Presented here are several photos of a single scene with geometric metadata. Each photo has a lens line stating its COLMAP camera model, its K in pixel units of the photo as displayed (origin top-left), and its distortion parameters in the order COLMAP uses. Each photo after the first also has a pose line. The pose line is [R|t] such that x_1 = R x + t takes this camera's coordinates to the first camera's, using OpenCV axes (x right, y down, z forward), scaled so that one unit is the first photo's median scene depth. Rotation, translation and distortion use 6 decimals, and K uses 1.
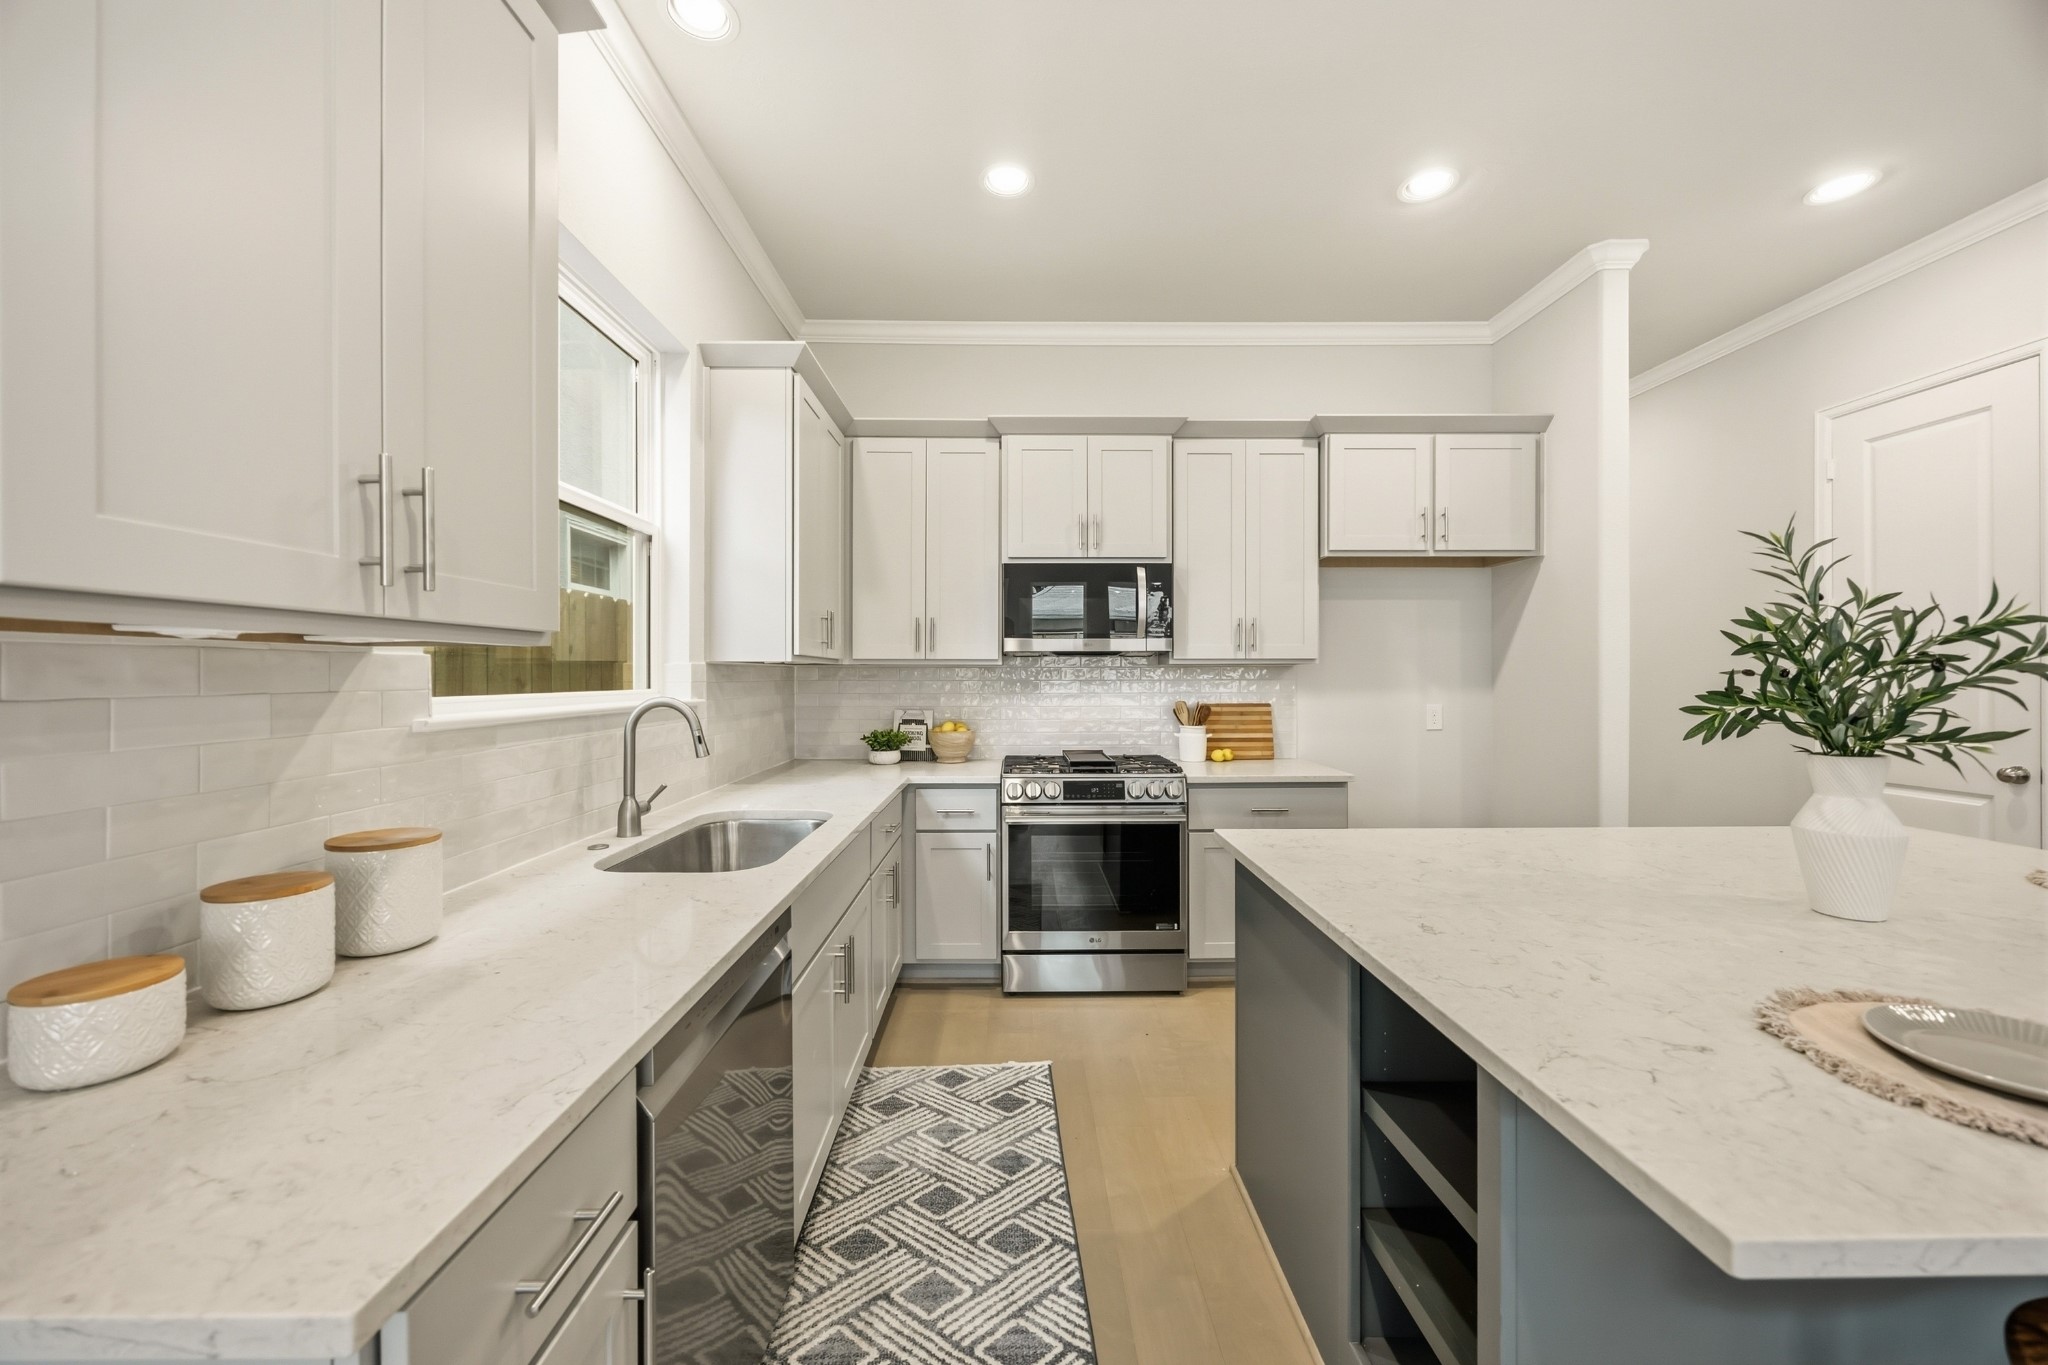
lens RADIAL K [[780.5, 0, 1021.3], [0, 780.5, 678.7], [0, 0, 1]] dist [-0.002398, 0.000339]
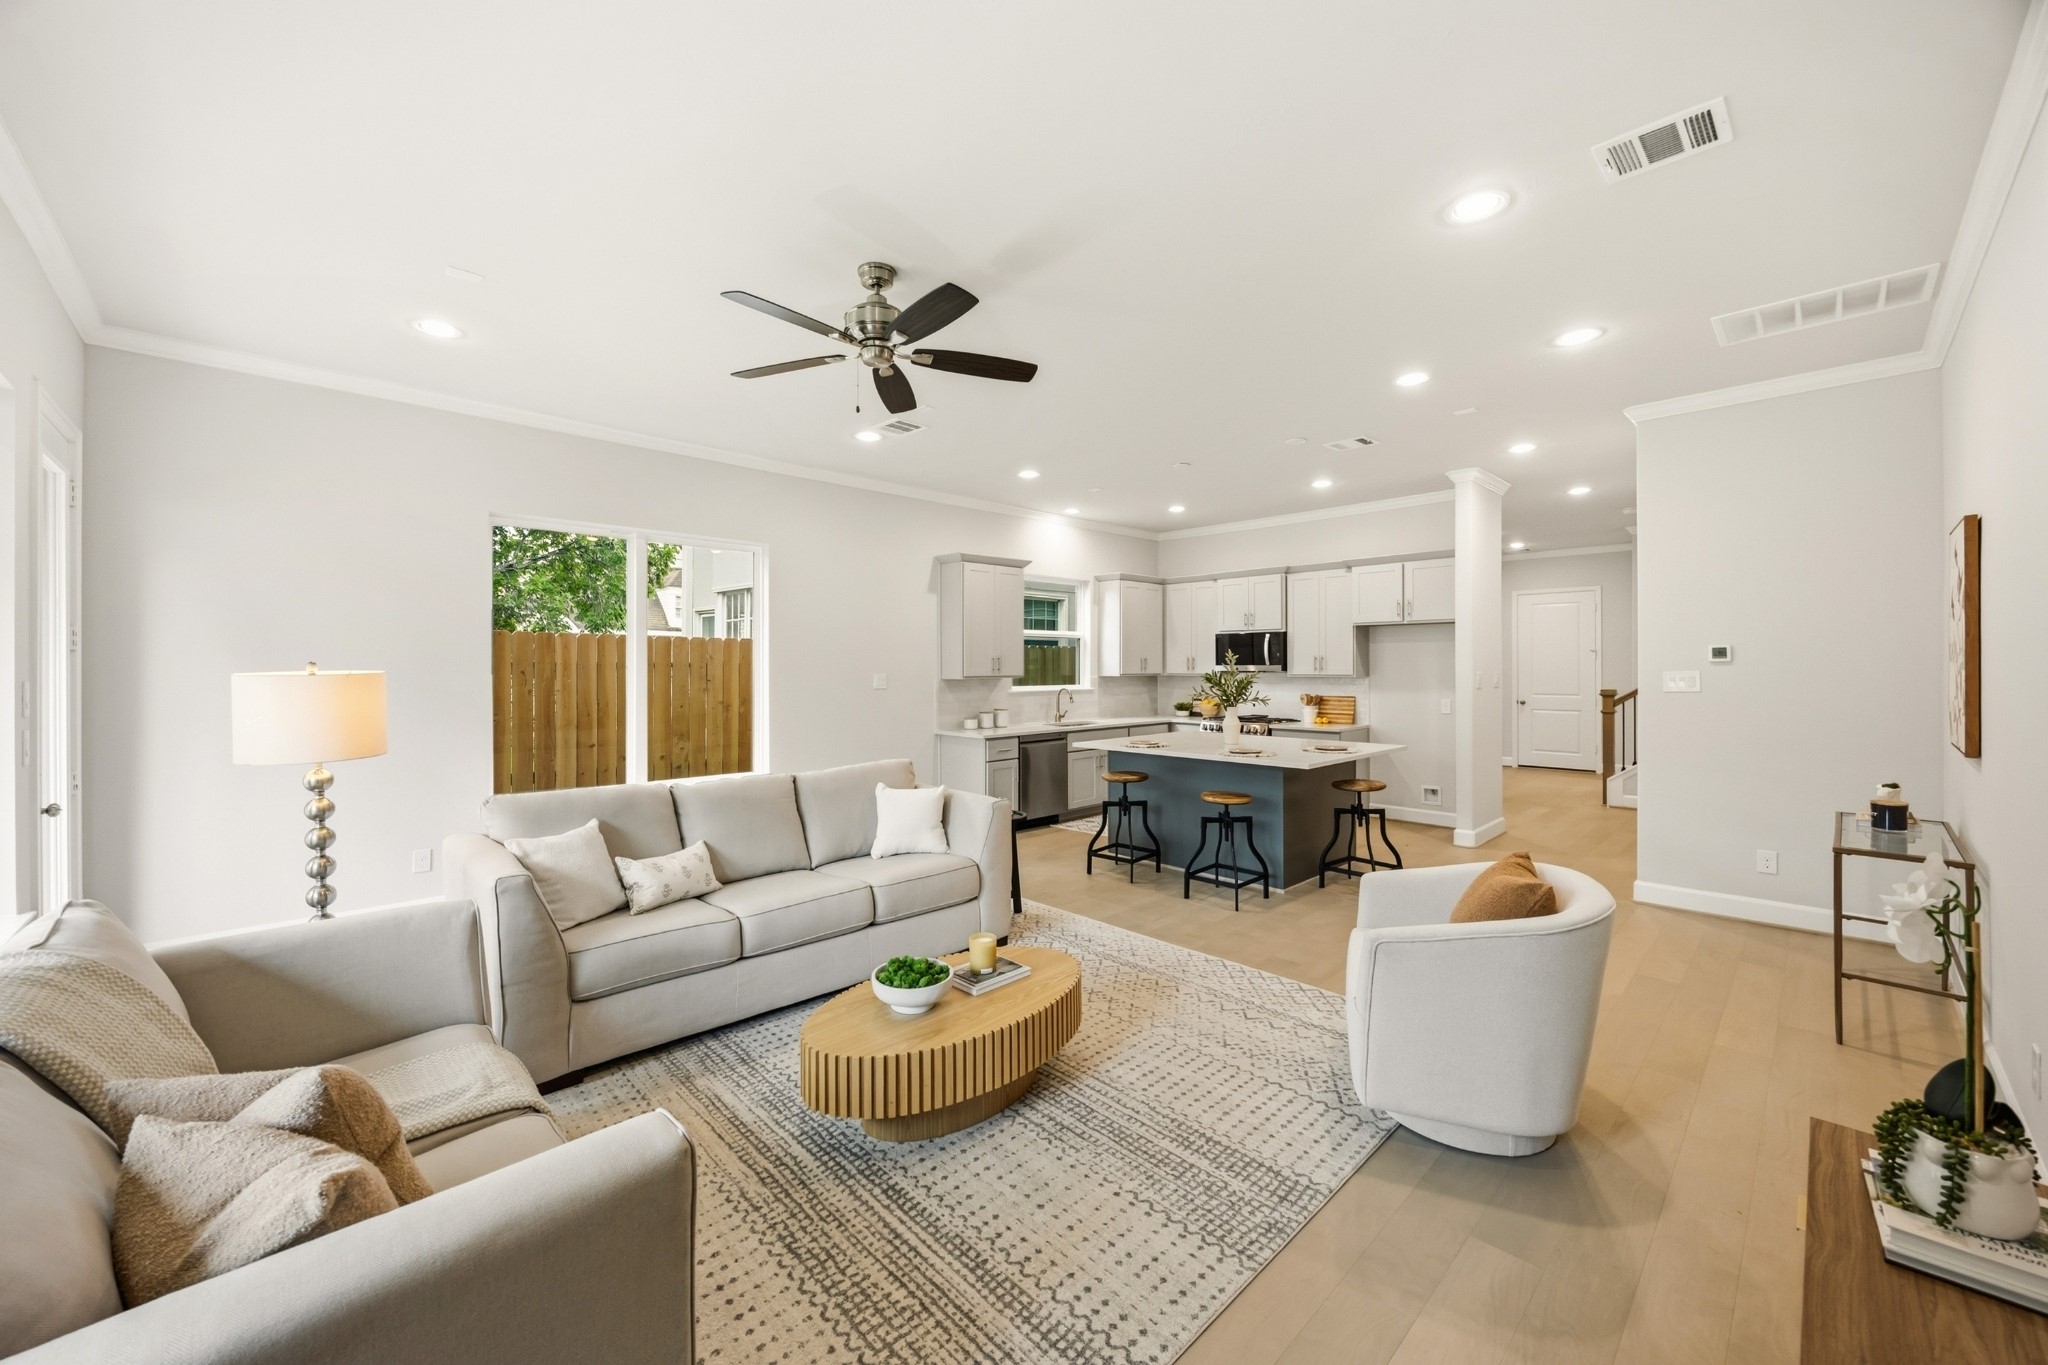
lens RADIAL K [[780.5, 0, 1009.5], [0, 780.5, 667.6], [0, 0, 1]] dist [-0.002398, 0.000339]
pose [[0.671206, 0.002269, -0.741267, 1.457224], [0.000824, 0.999992, 0.003806, -0.059796], [0.741270, -0.003165, 0.671199, -1.186401]]
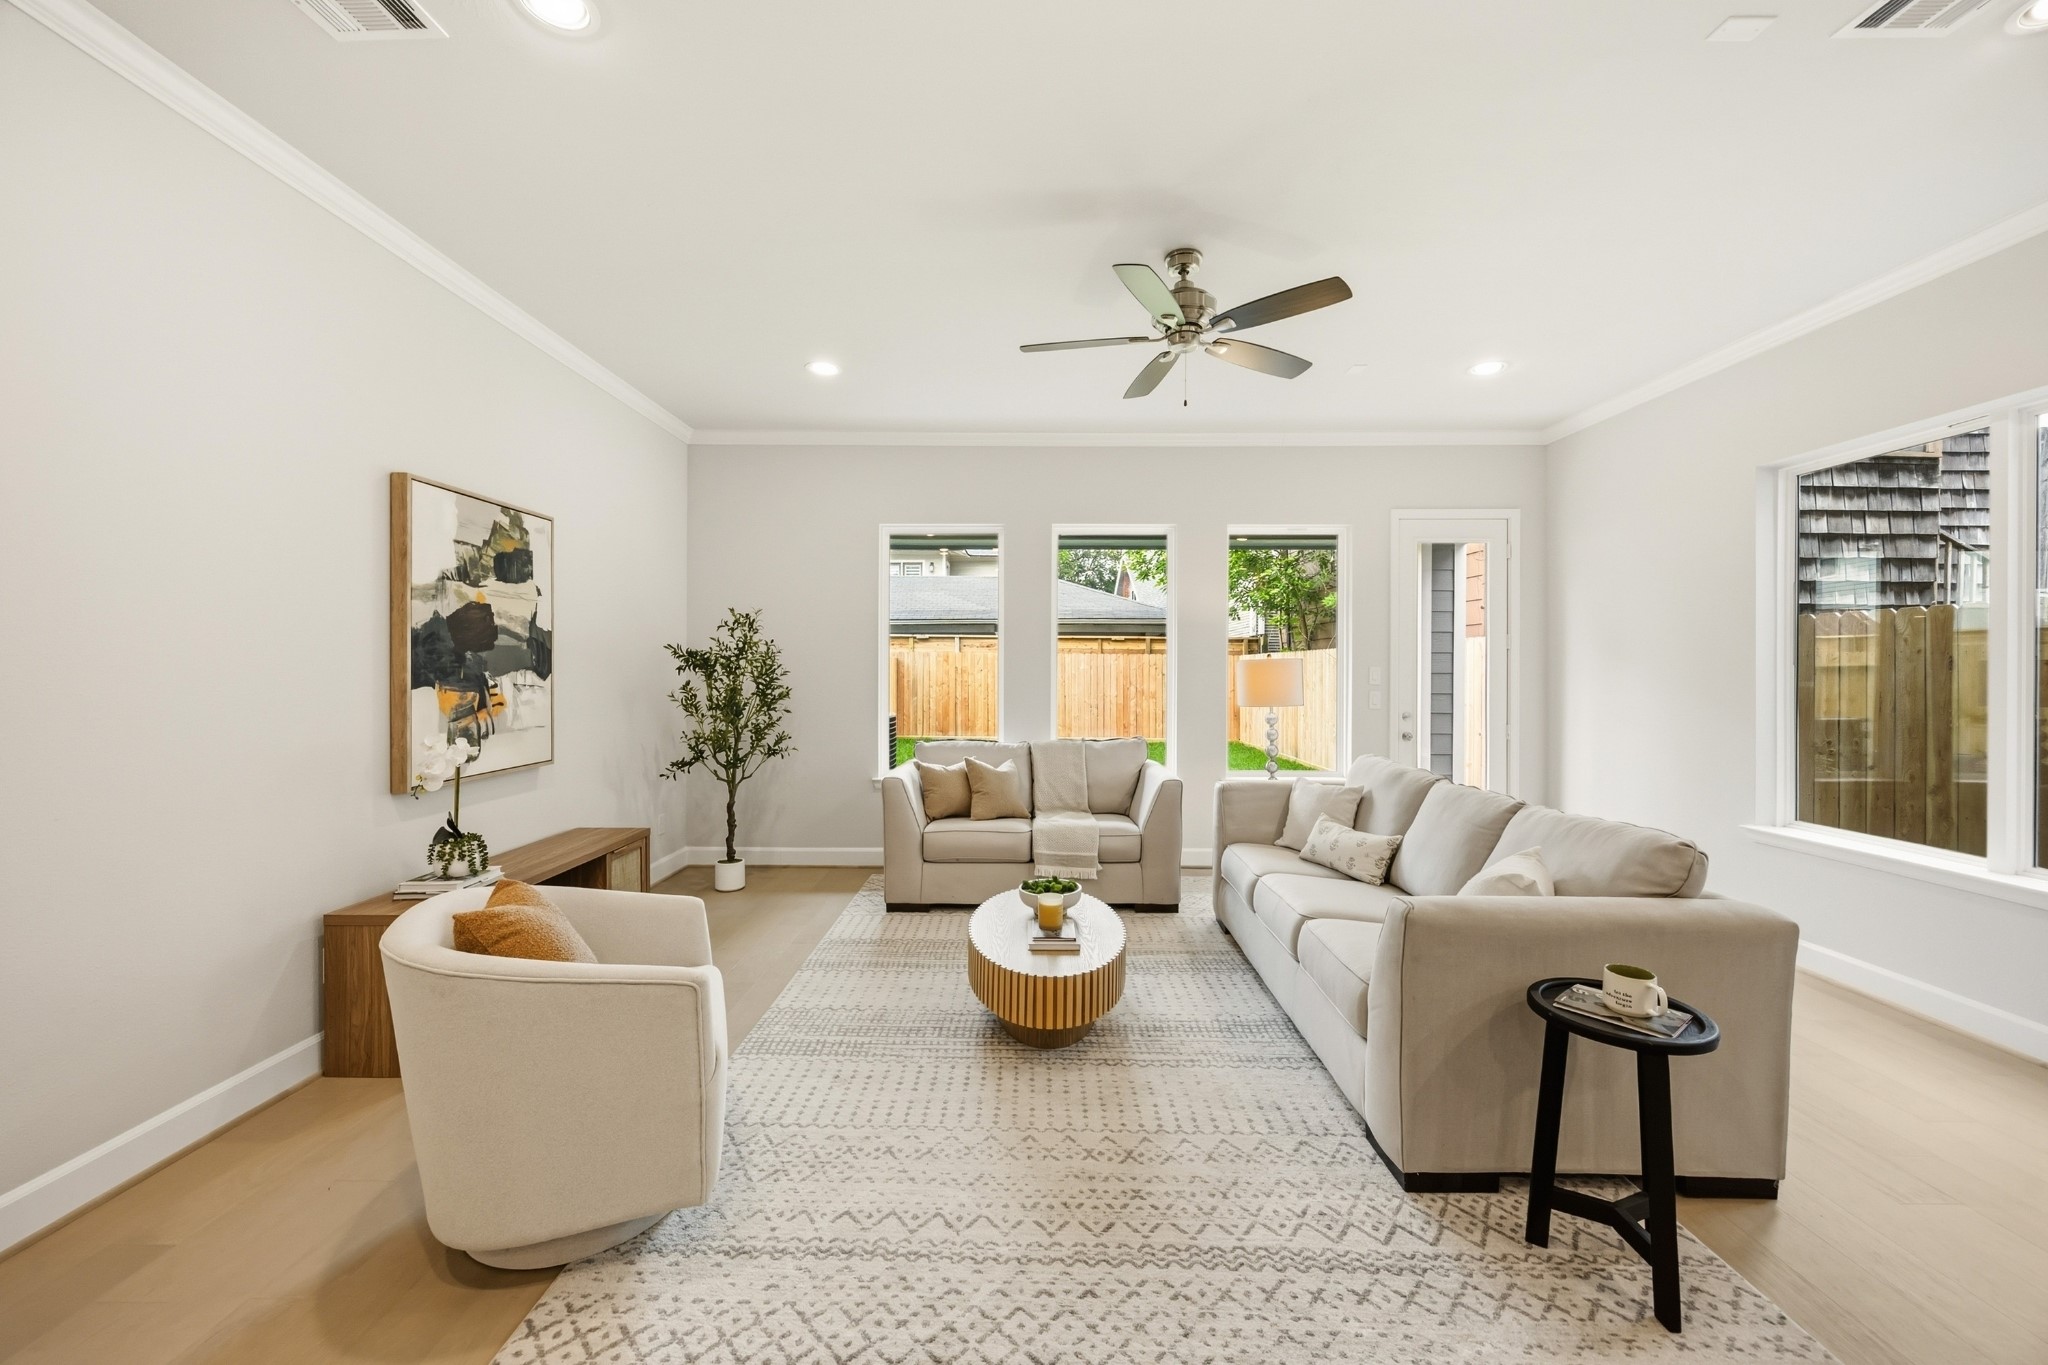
lens RADIAL K [[780.5, 0, 1023.5], [0, 780.5, 673.0], [0, 0, 1]] dist [-0.002398, 0.000339]
pose [[-0.999721, -0.003577, 0.023336, 0.791152], [-0.003489, 0.999987, 0.003818, -0.025763], [-0.023349, 0.003735, -0.999720, 0.347930]]
